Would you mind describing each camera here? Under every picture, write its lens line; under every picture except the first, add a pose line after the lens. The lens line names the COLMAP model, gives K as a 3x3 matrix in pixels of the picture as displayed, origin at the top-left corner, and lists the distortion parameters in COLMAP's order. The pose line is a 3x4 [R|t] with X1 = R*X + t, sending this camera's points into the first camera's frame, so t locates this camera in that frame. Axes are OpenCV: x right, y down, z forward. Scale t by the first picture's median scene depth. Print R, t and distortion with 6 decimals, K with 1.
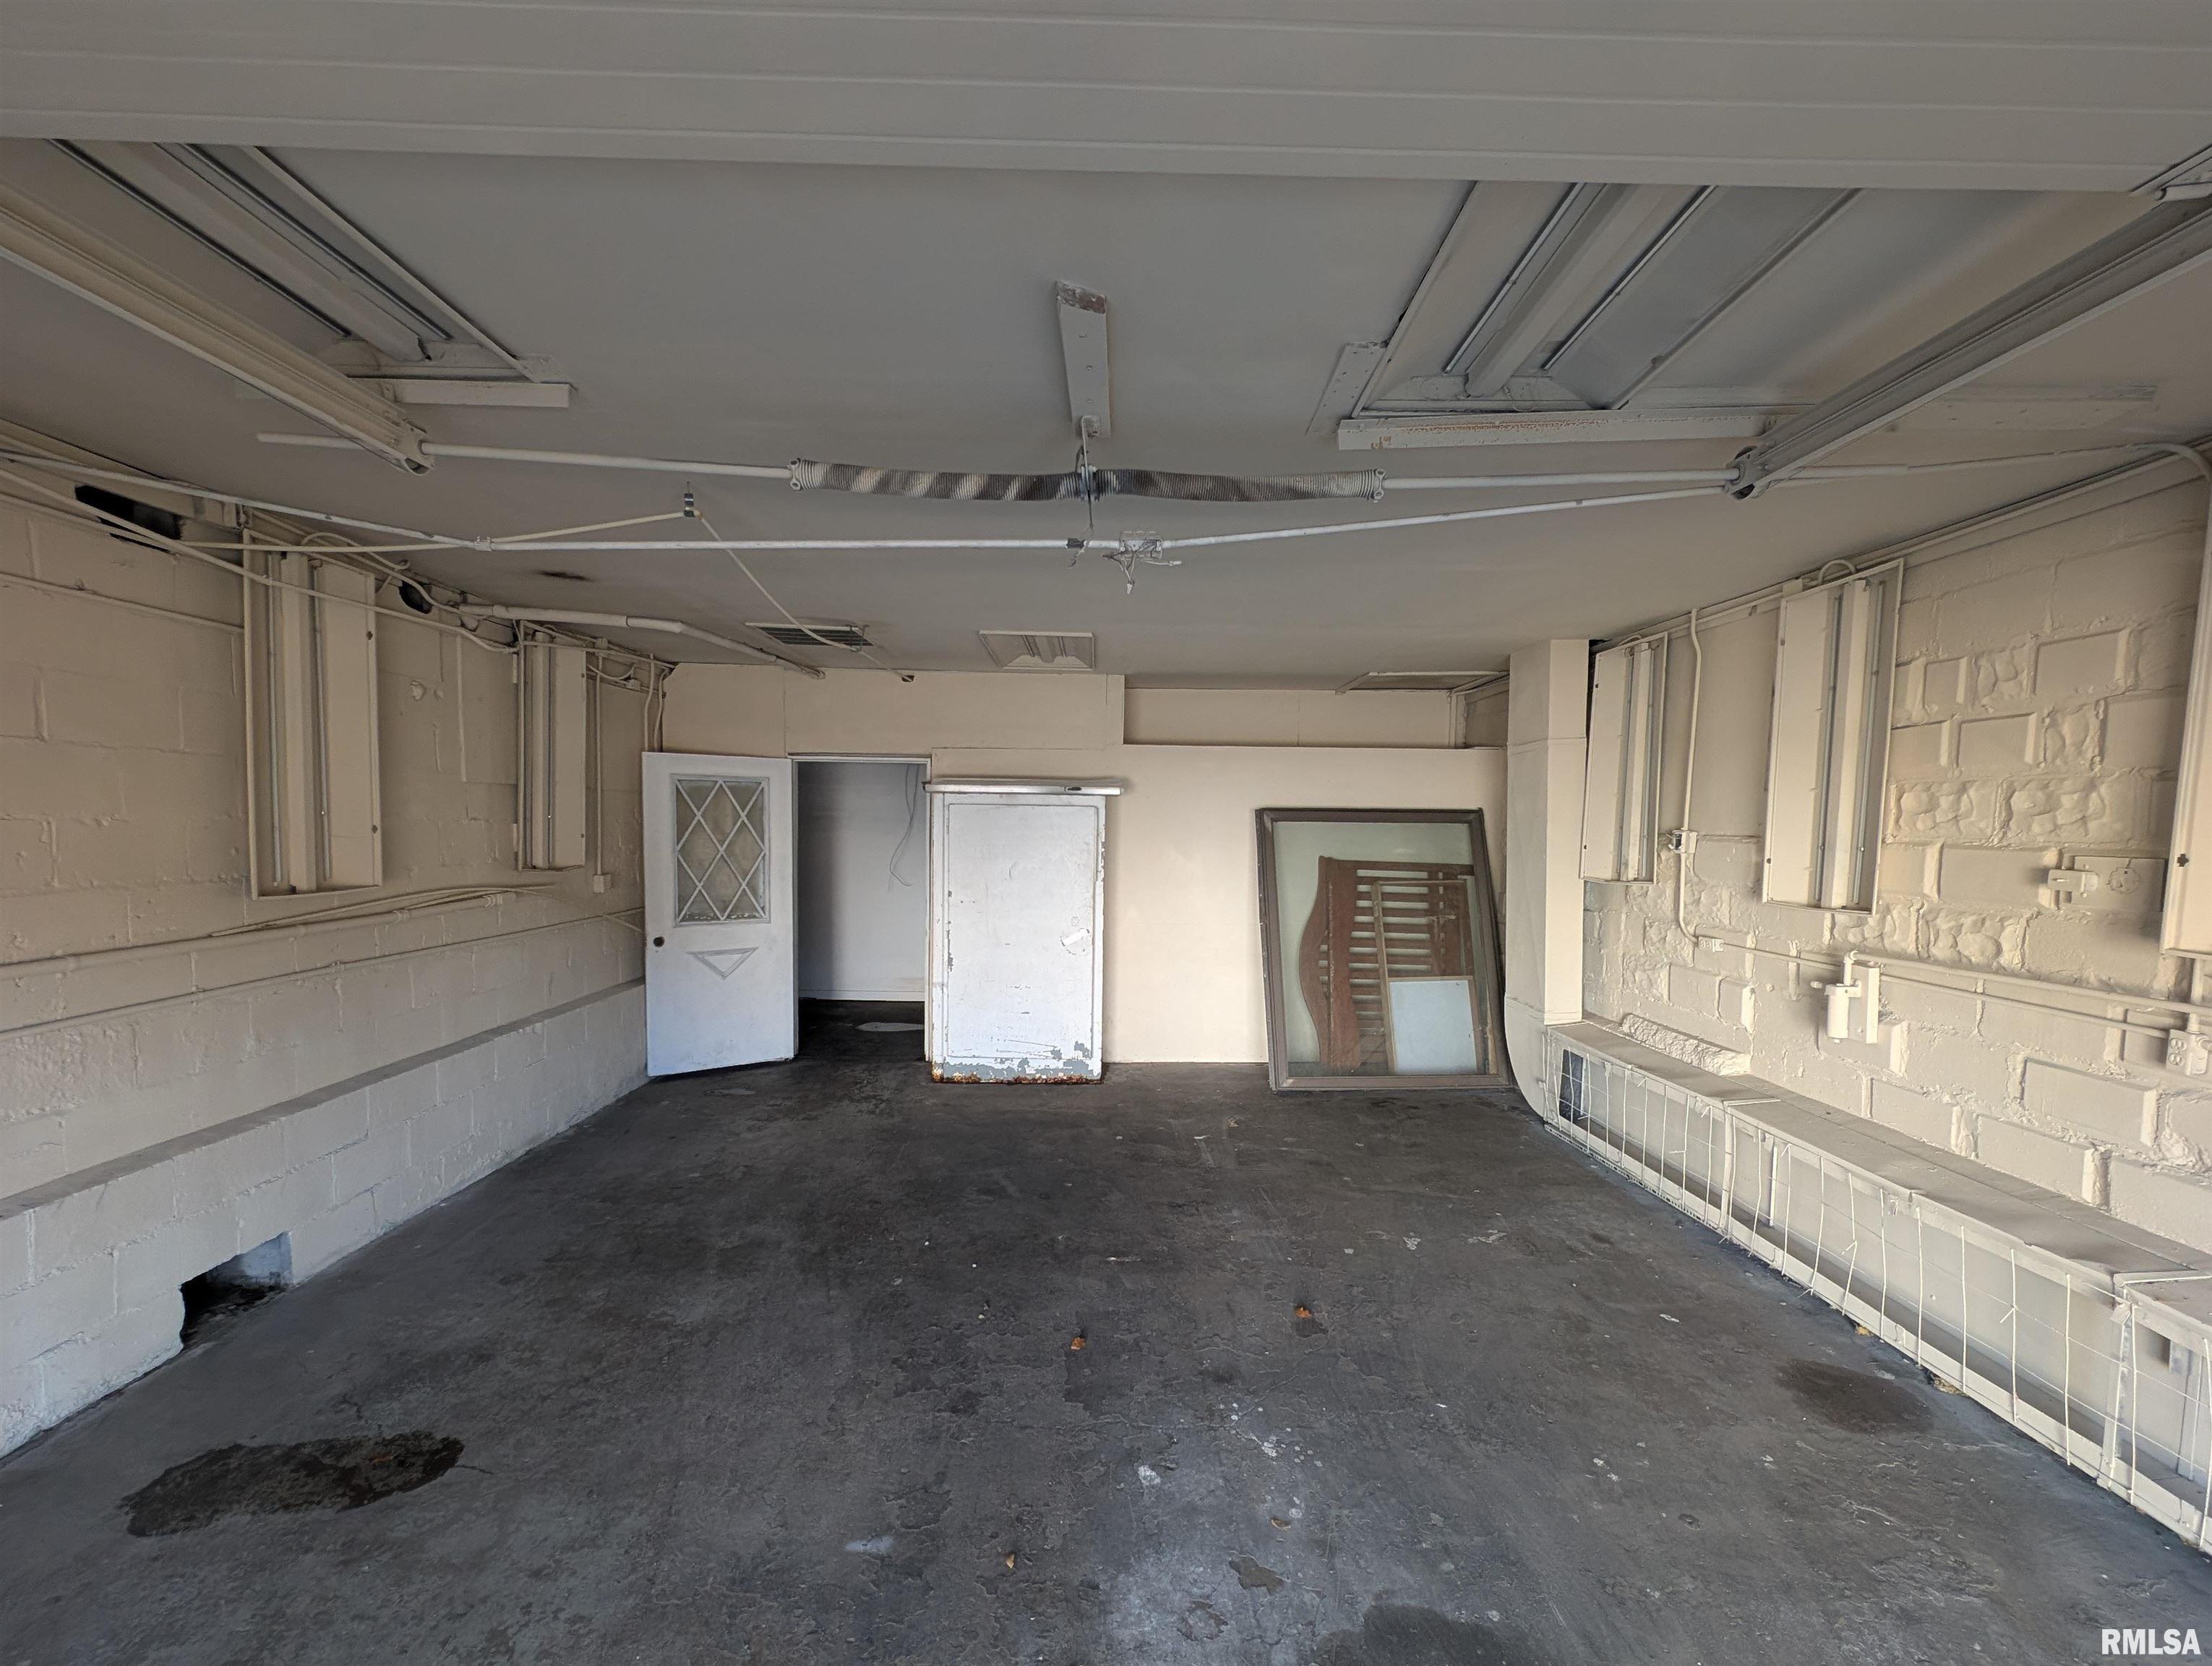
lens RADIAL K [[820.9, 0, 1117.8], [0, 820.9, 838.5], [0, 0, 1]] dist [0.001735, 0.000024]
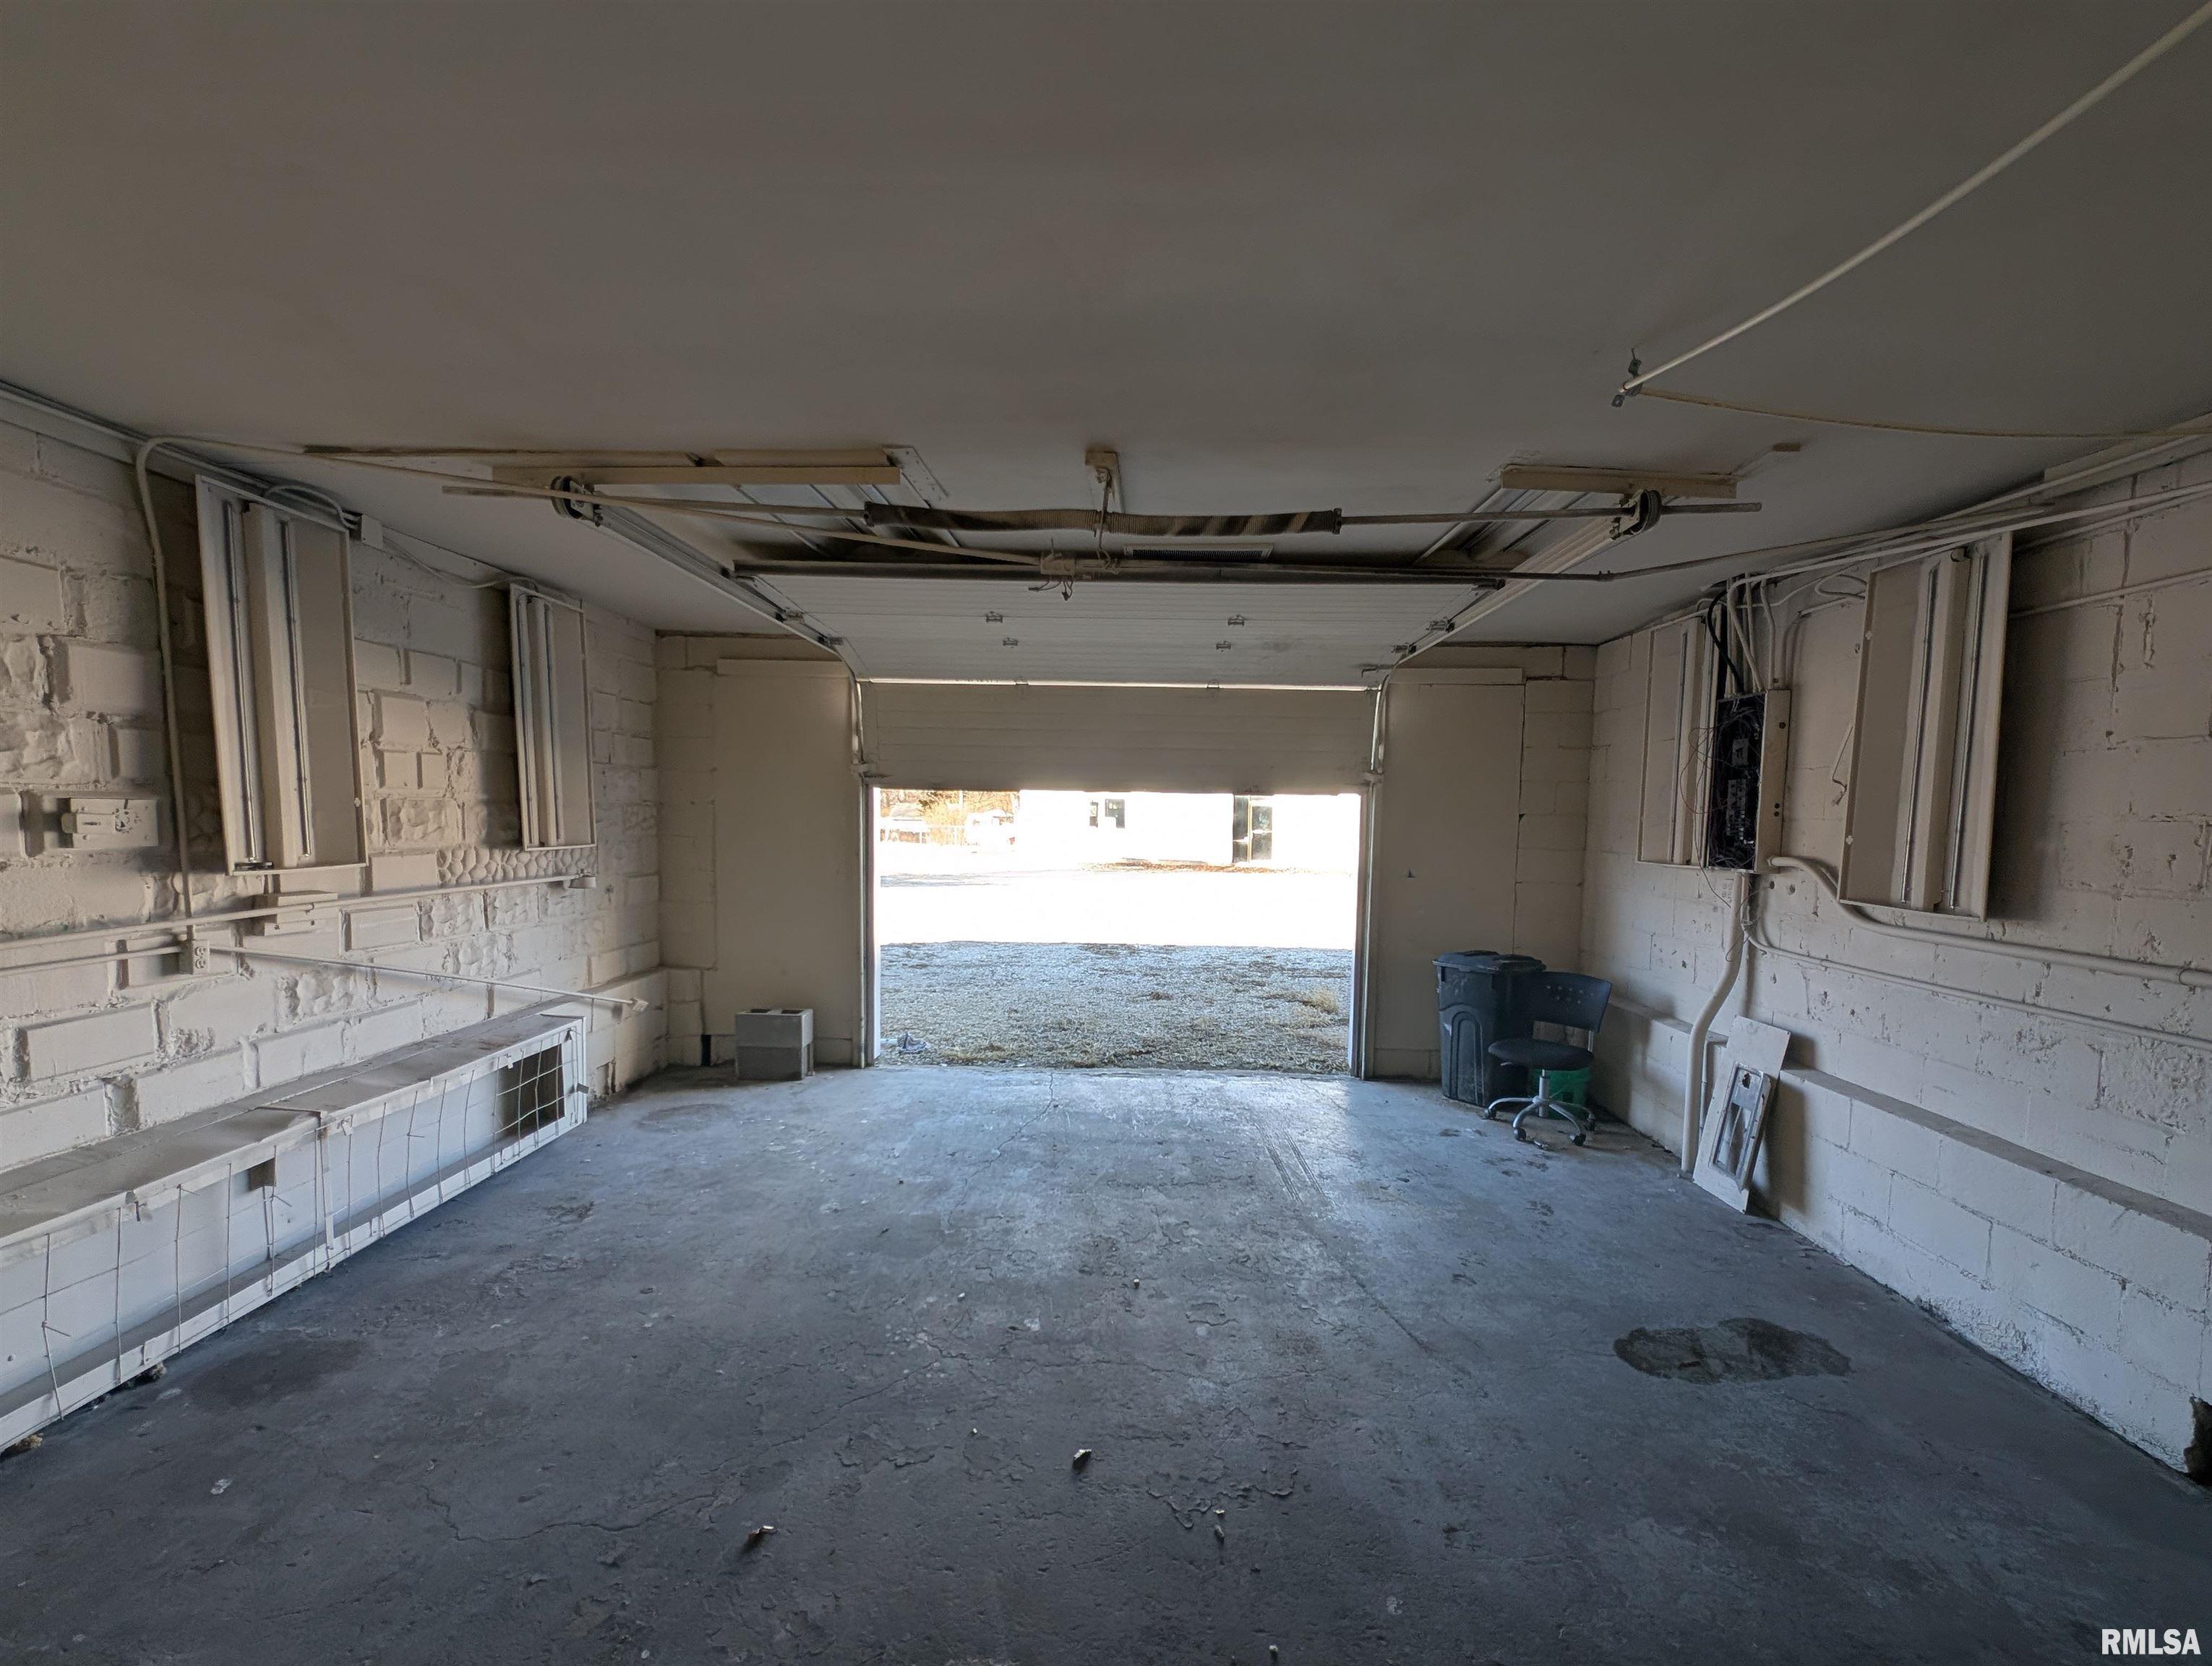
lens RADIAL K [[820.9, 0, 1117.8], [0, 820.9, 838.5], [0, 0, 1]] dist [0.001735, 0.000024]
pose [[-0.999310, -0.030700, 0.020930, -0.083871], [-0.029632, 0.998331, 0.049569, -0.016055], [-0.022416, 0.048915, -0.998551, 1.988387]]
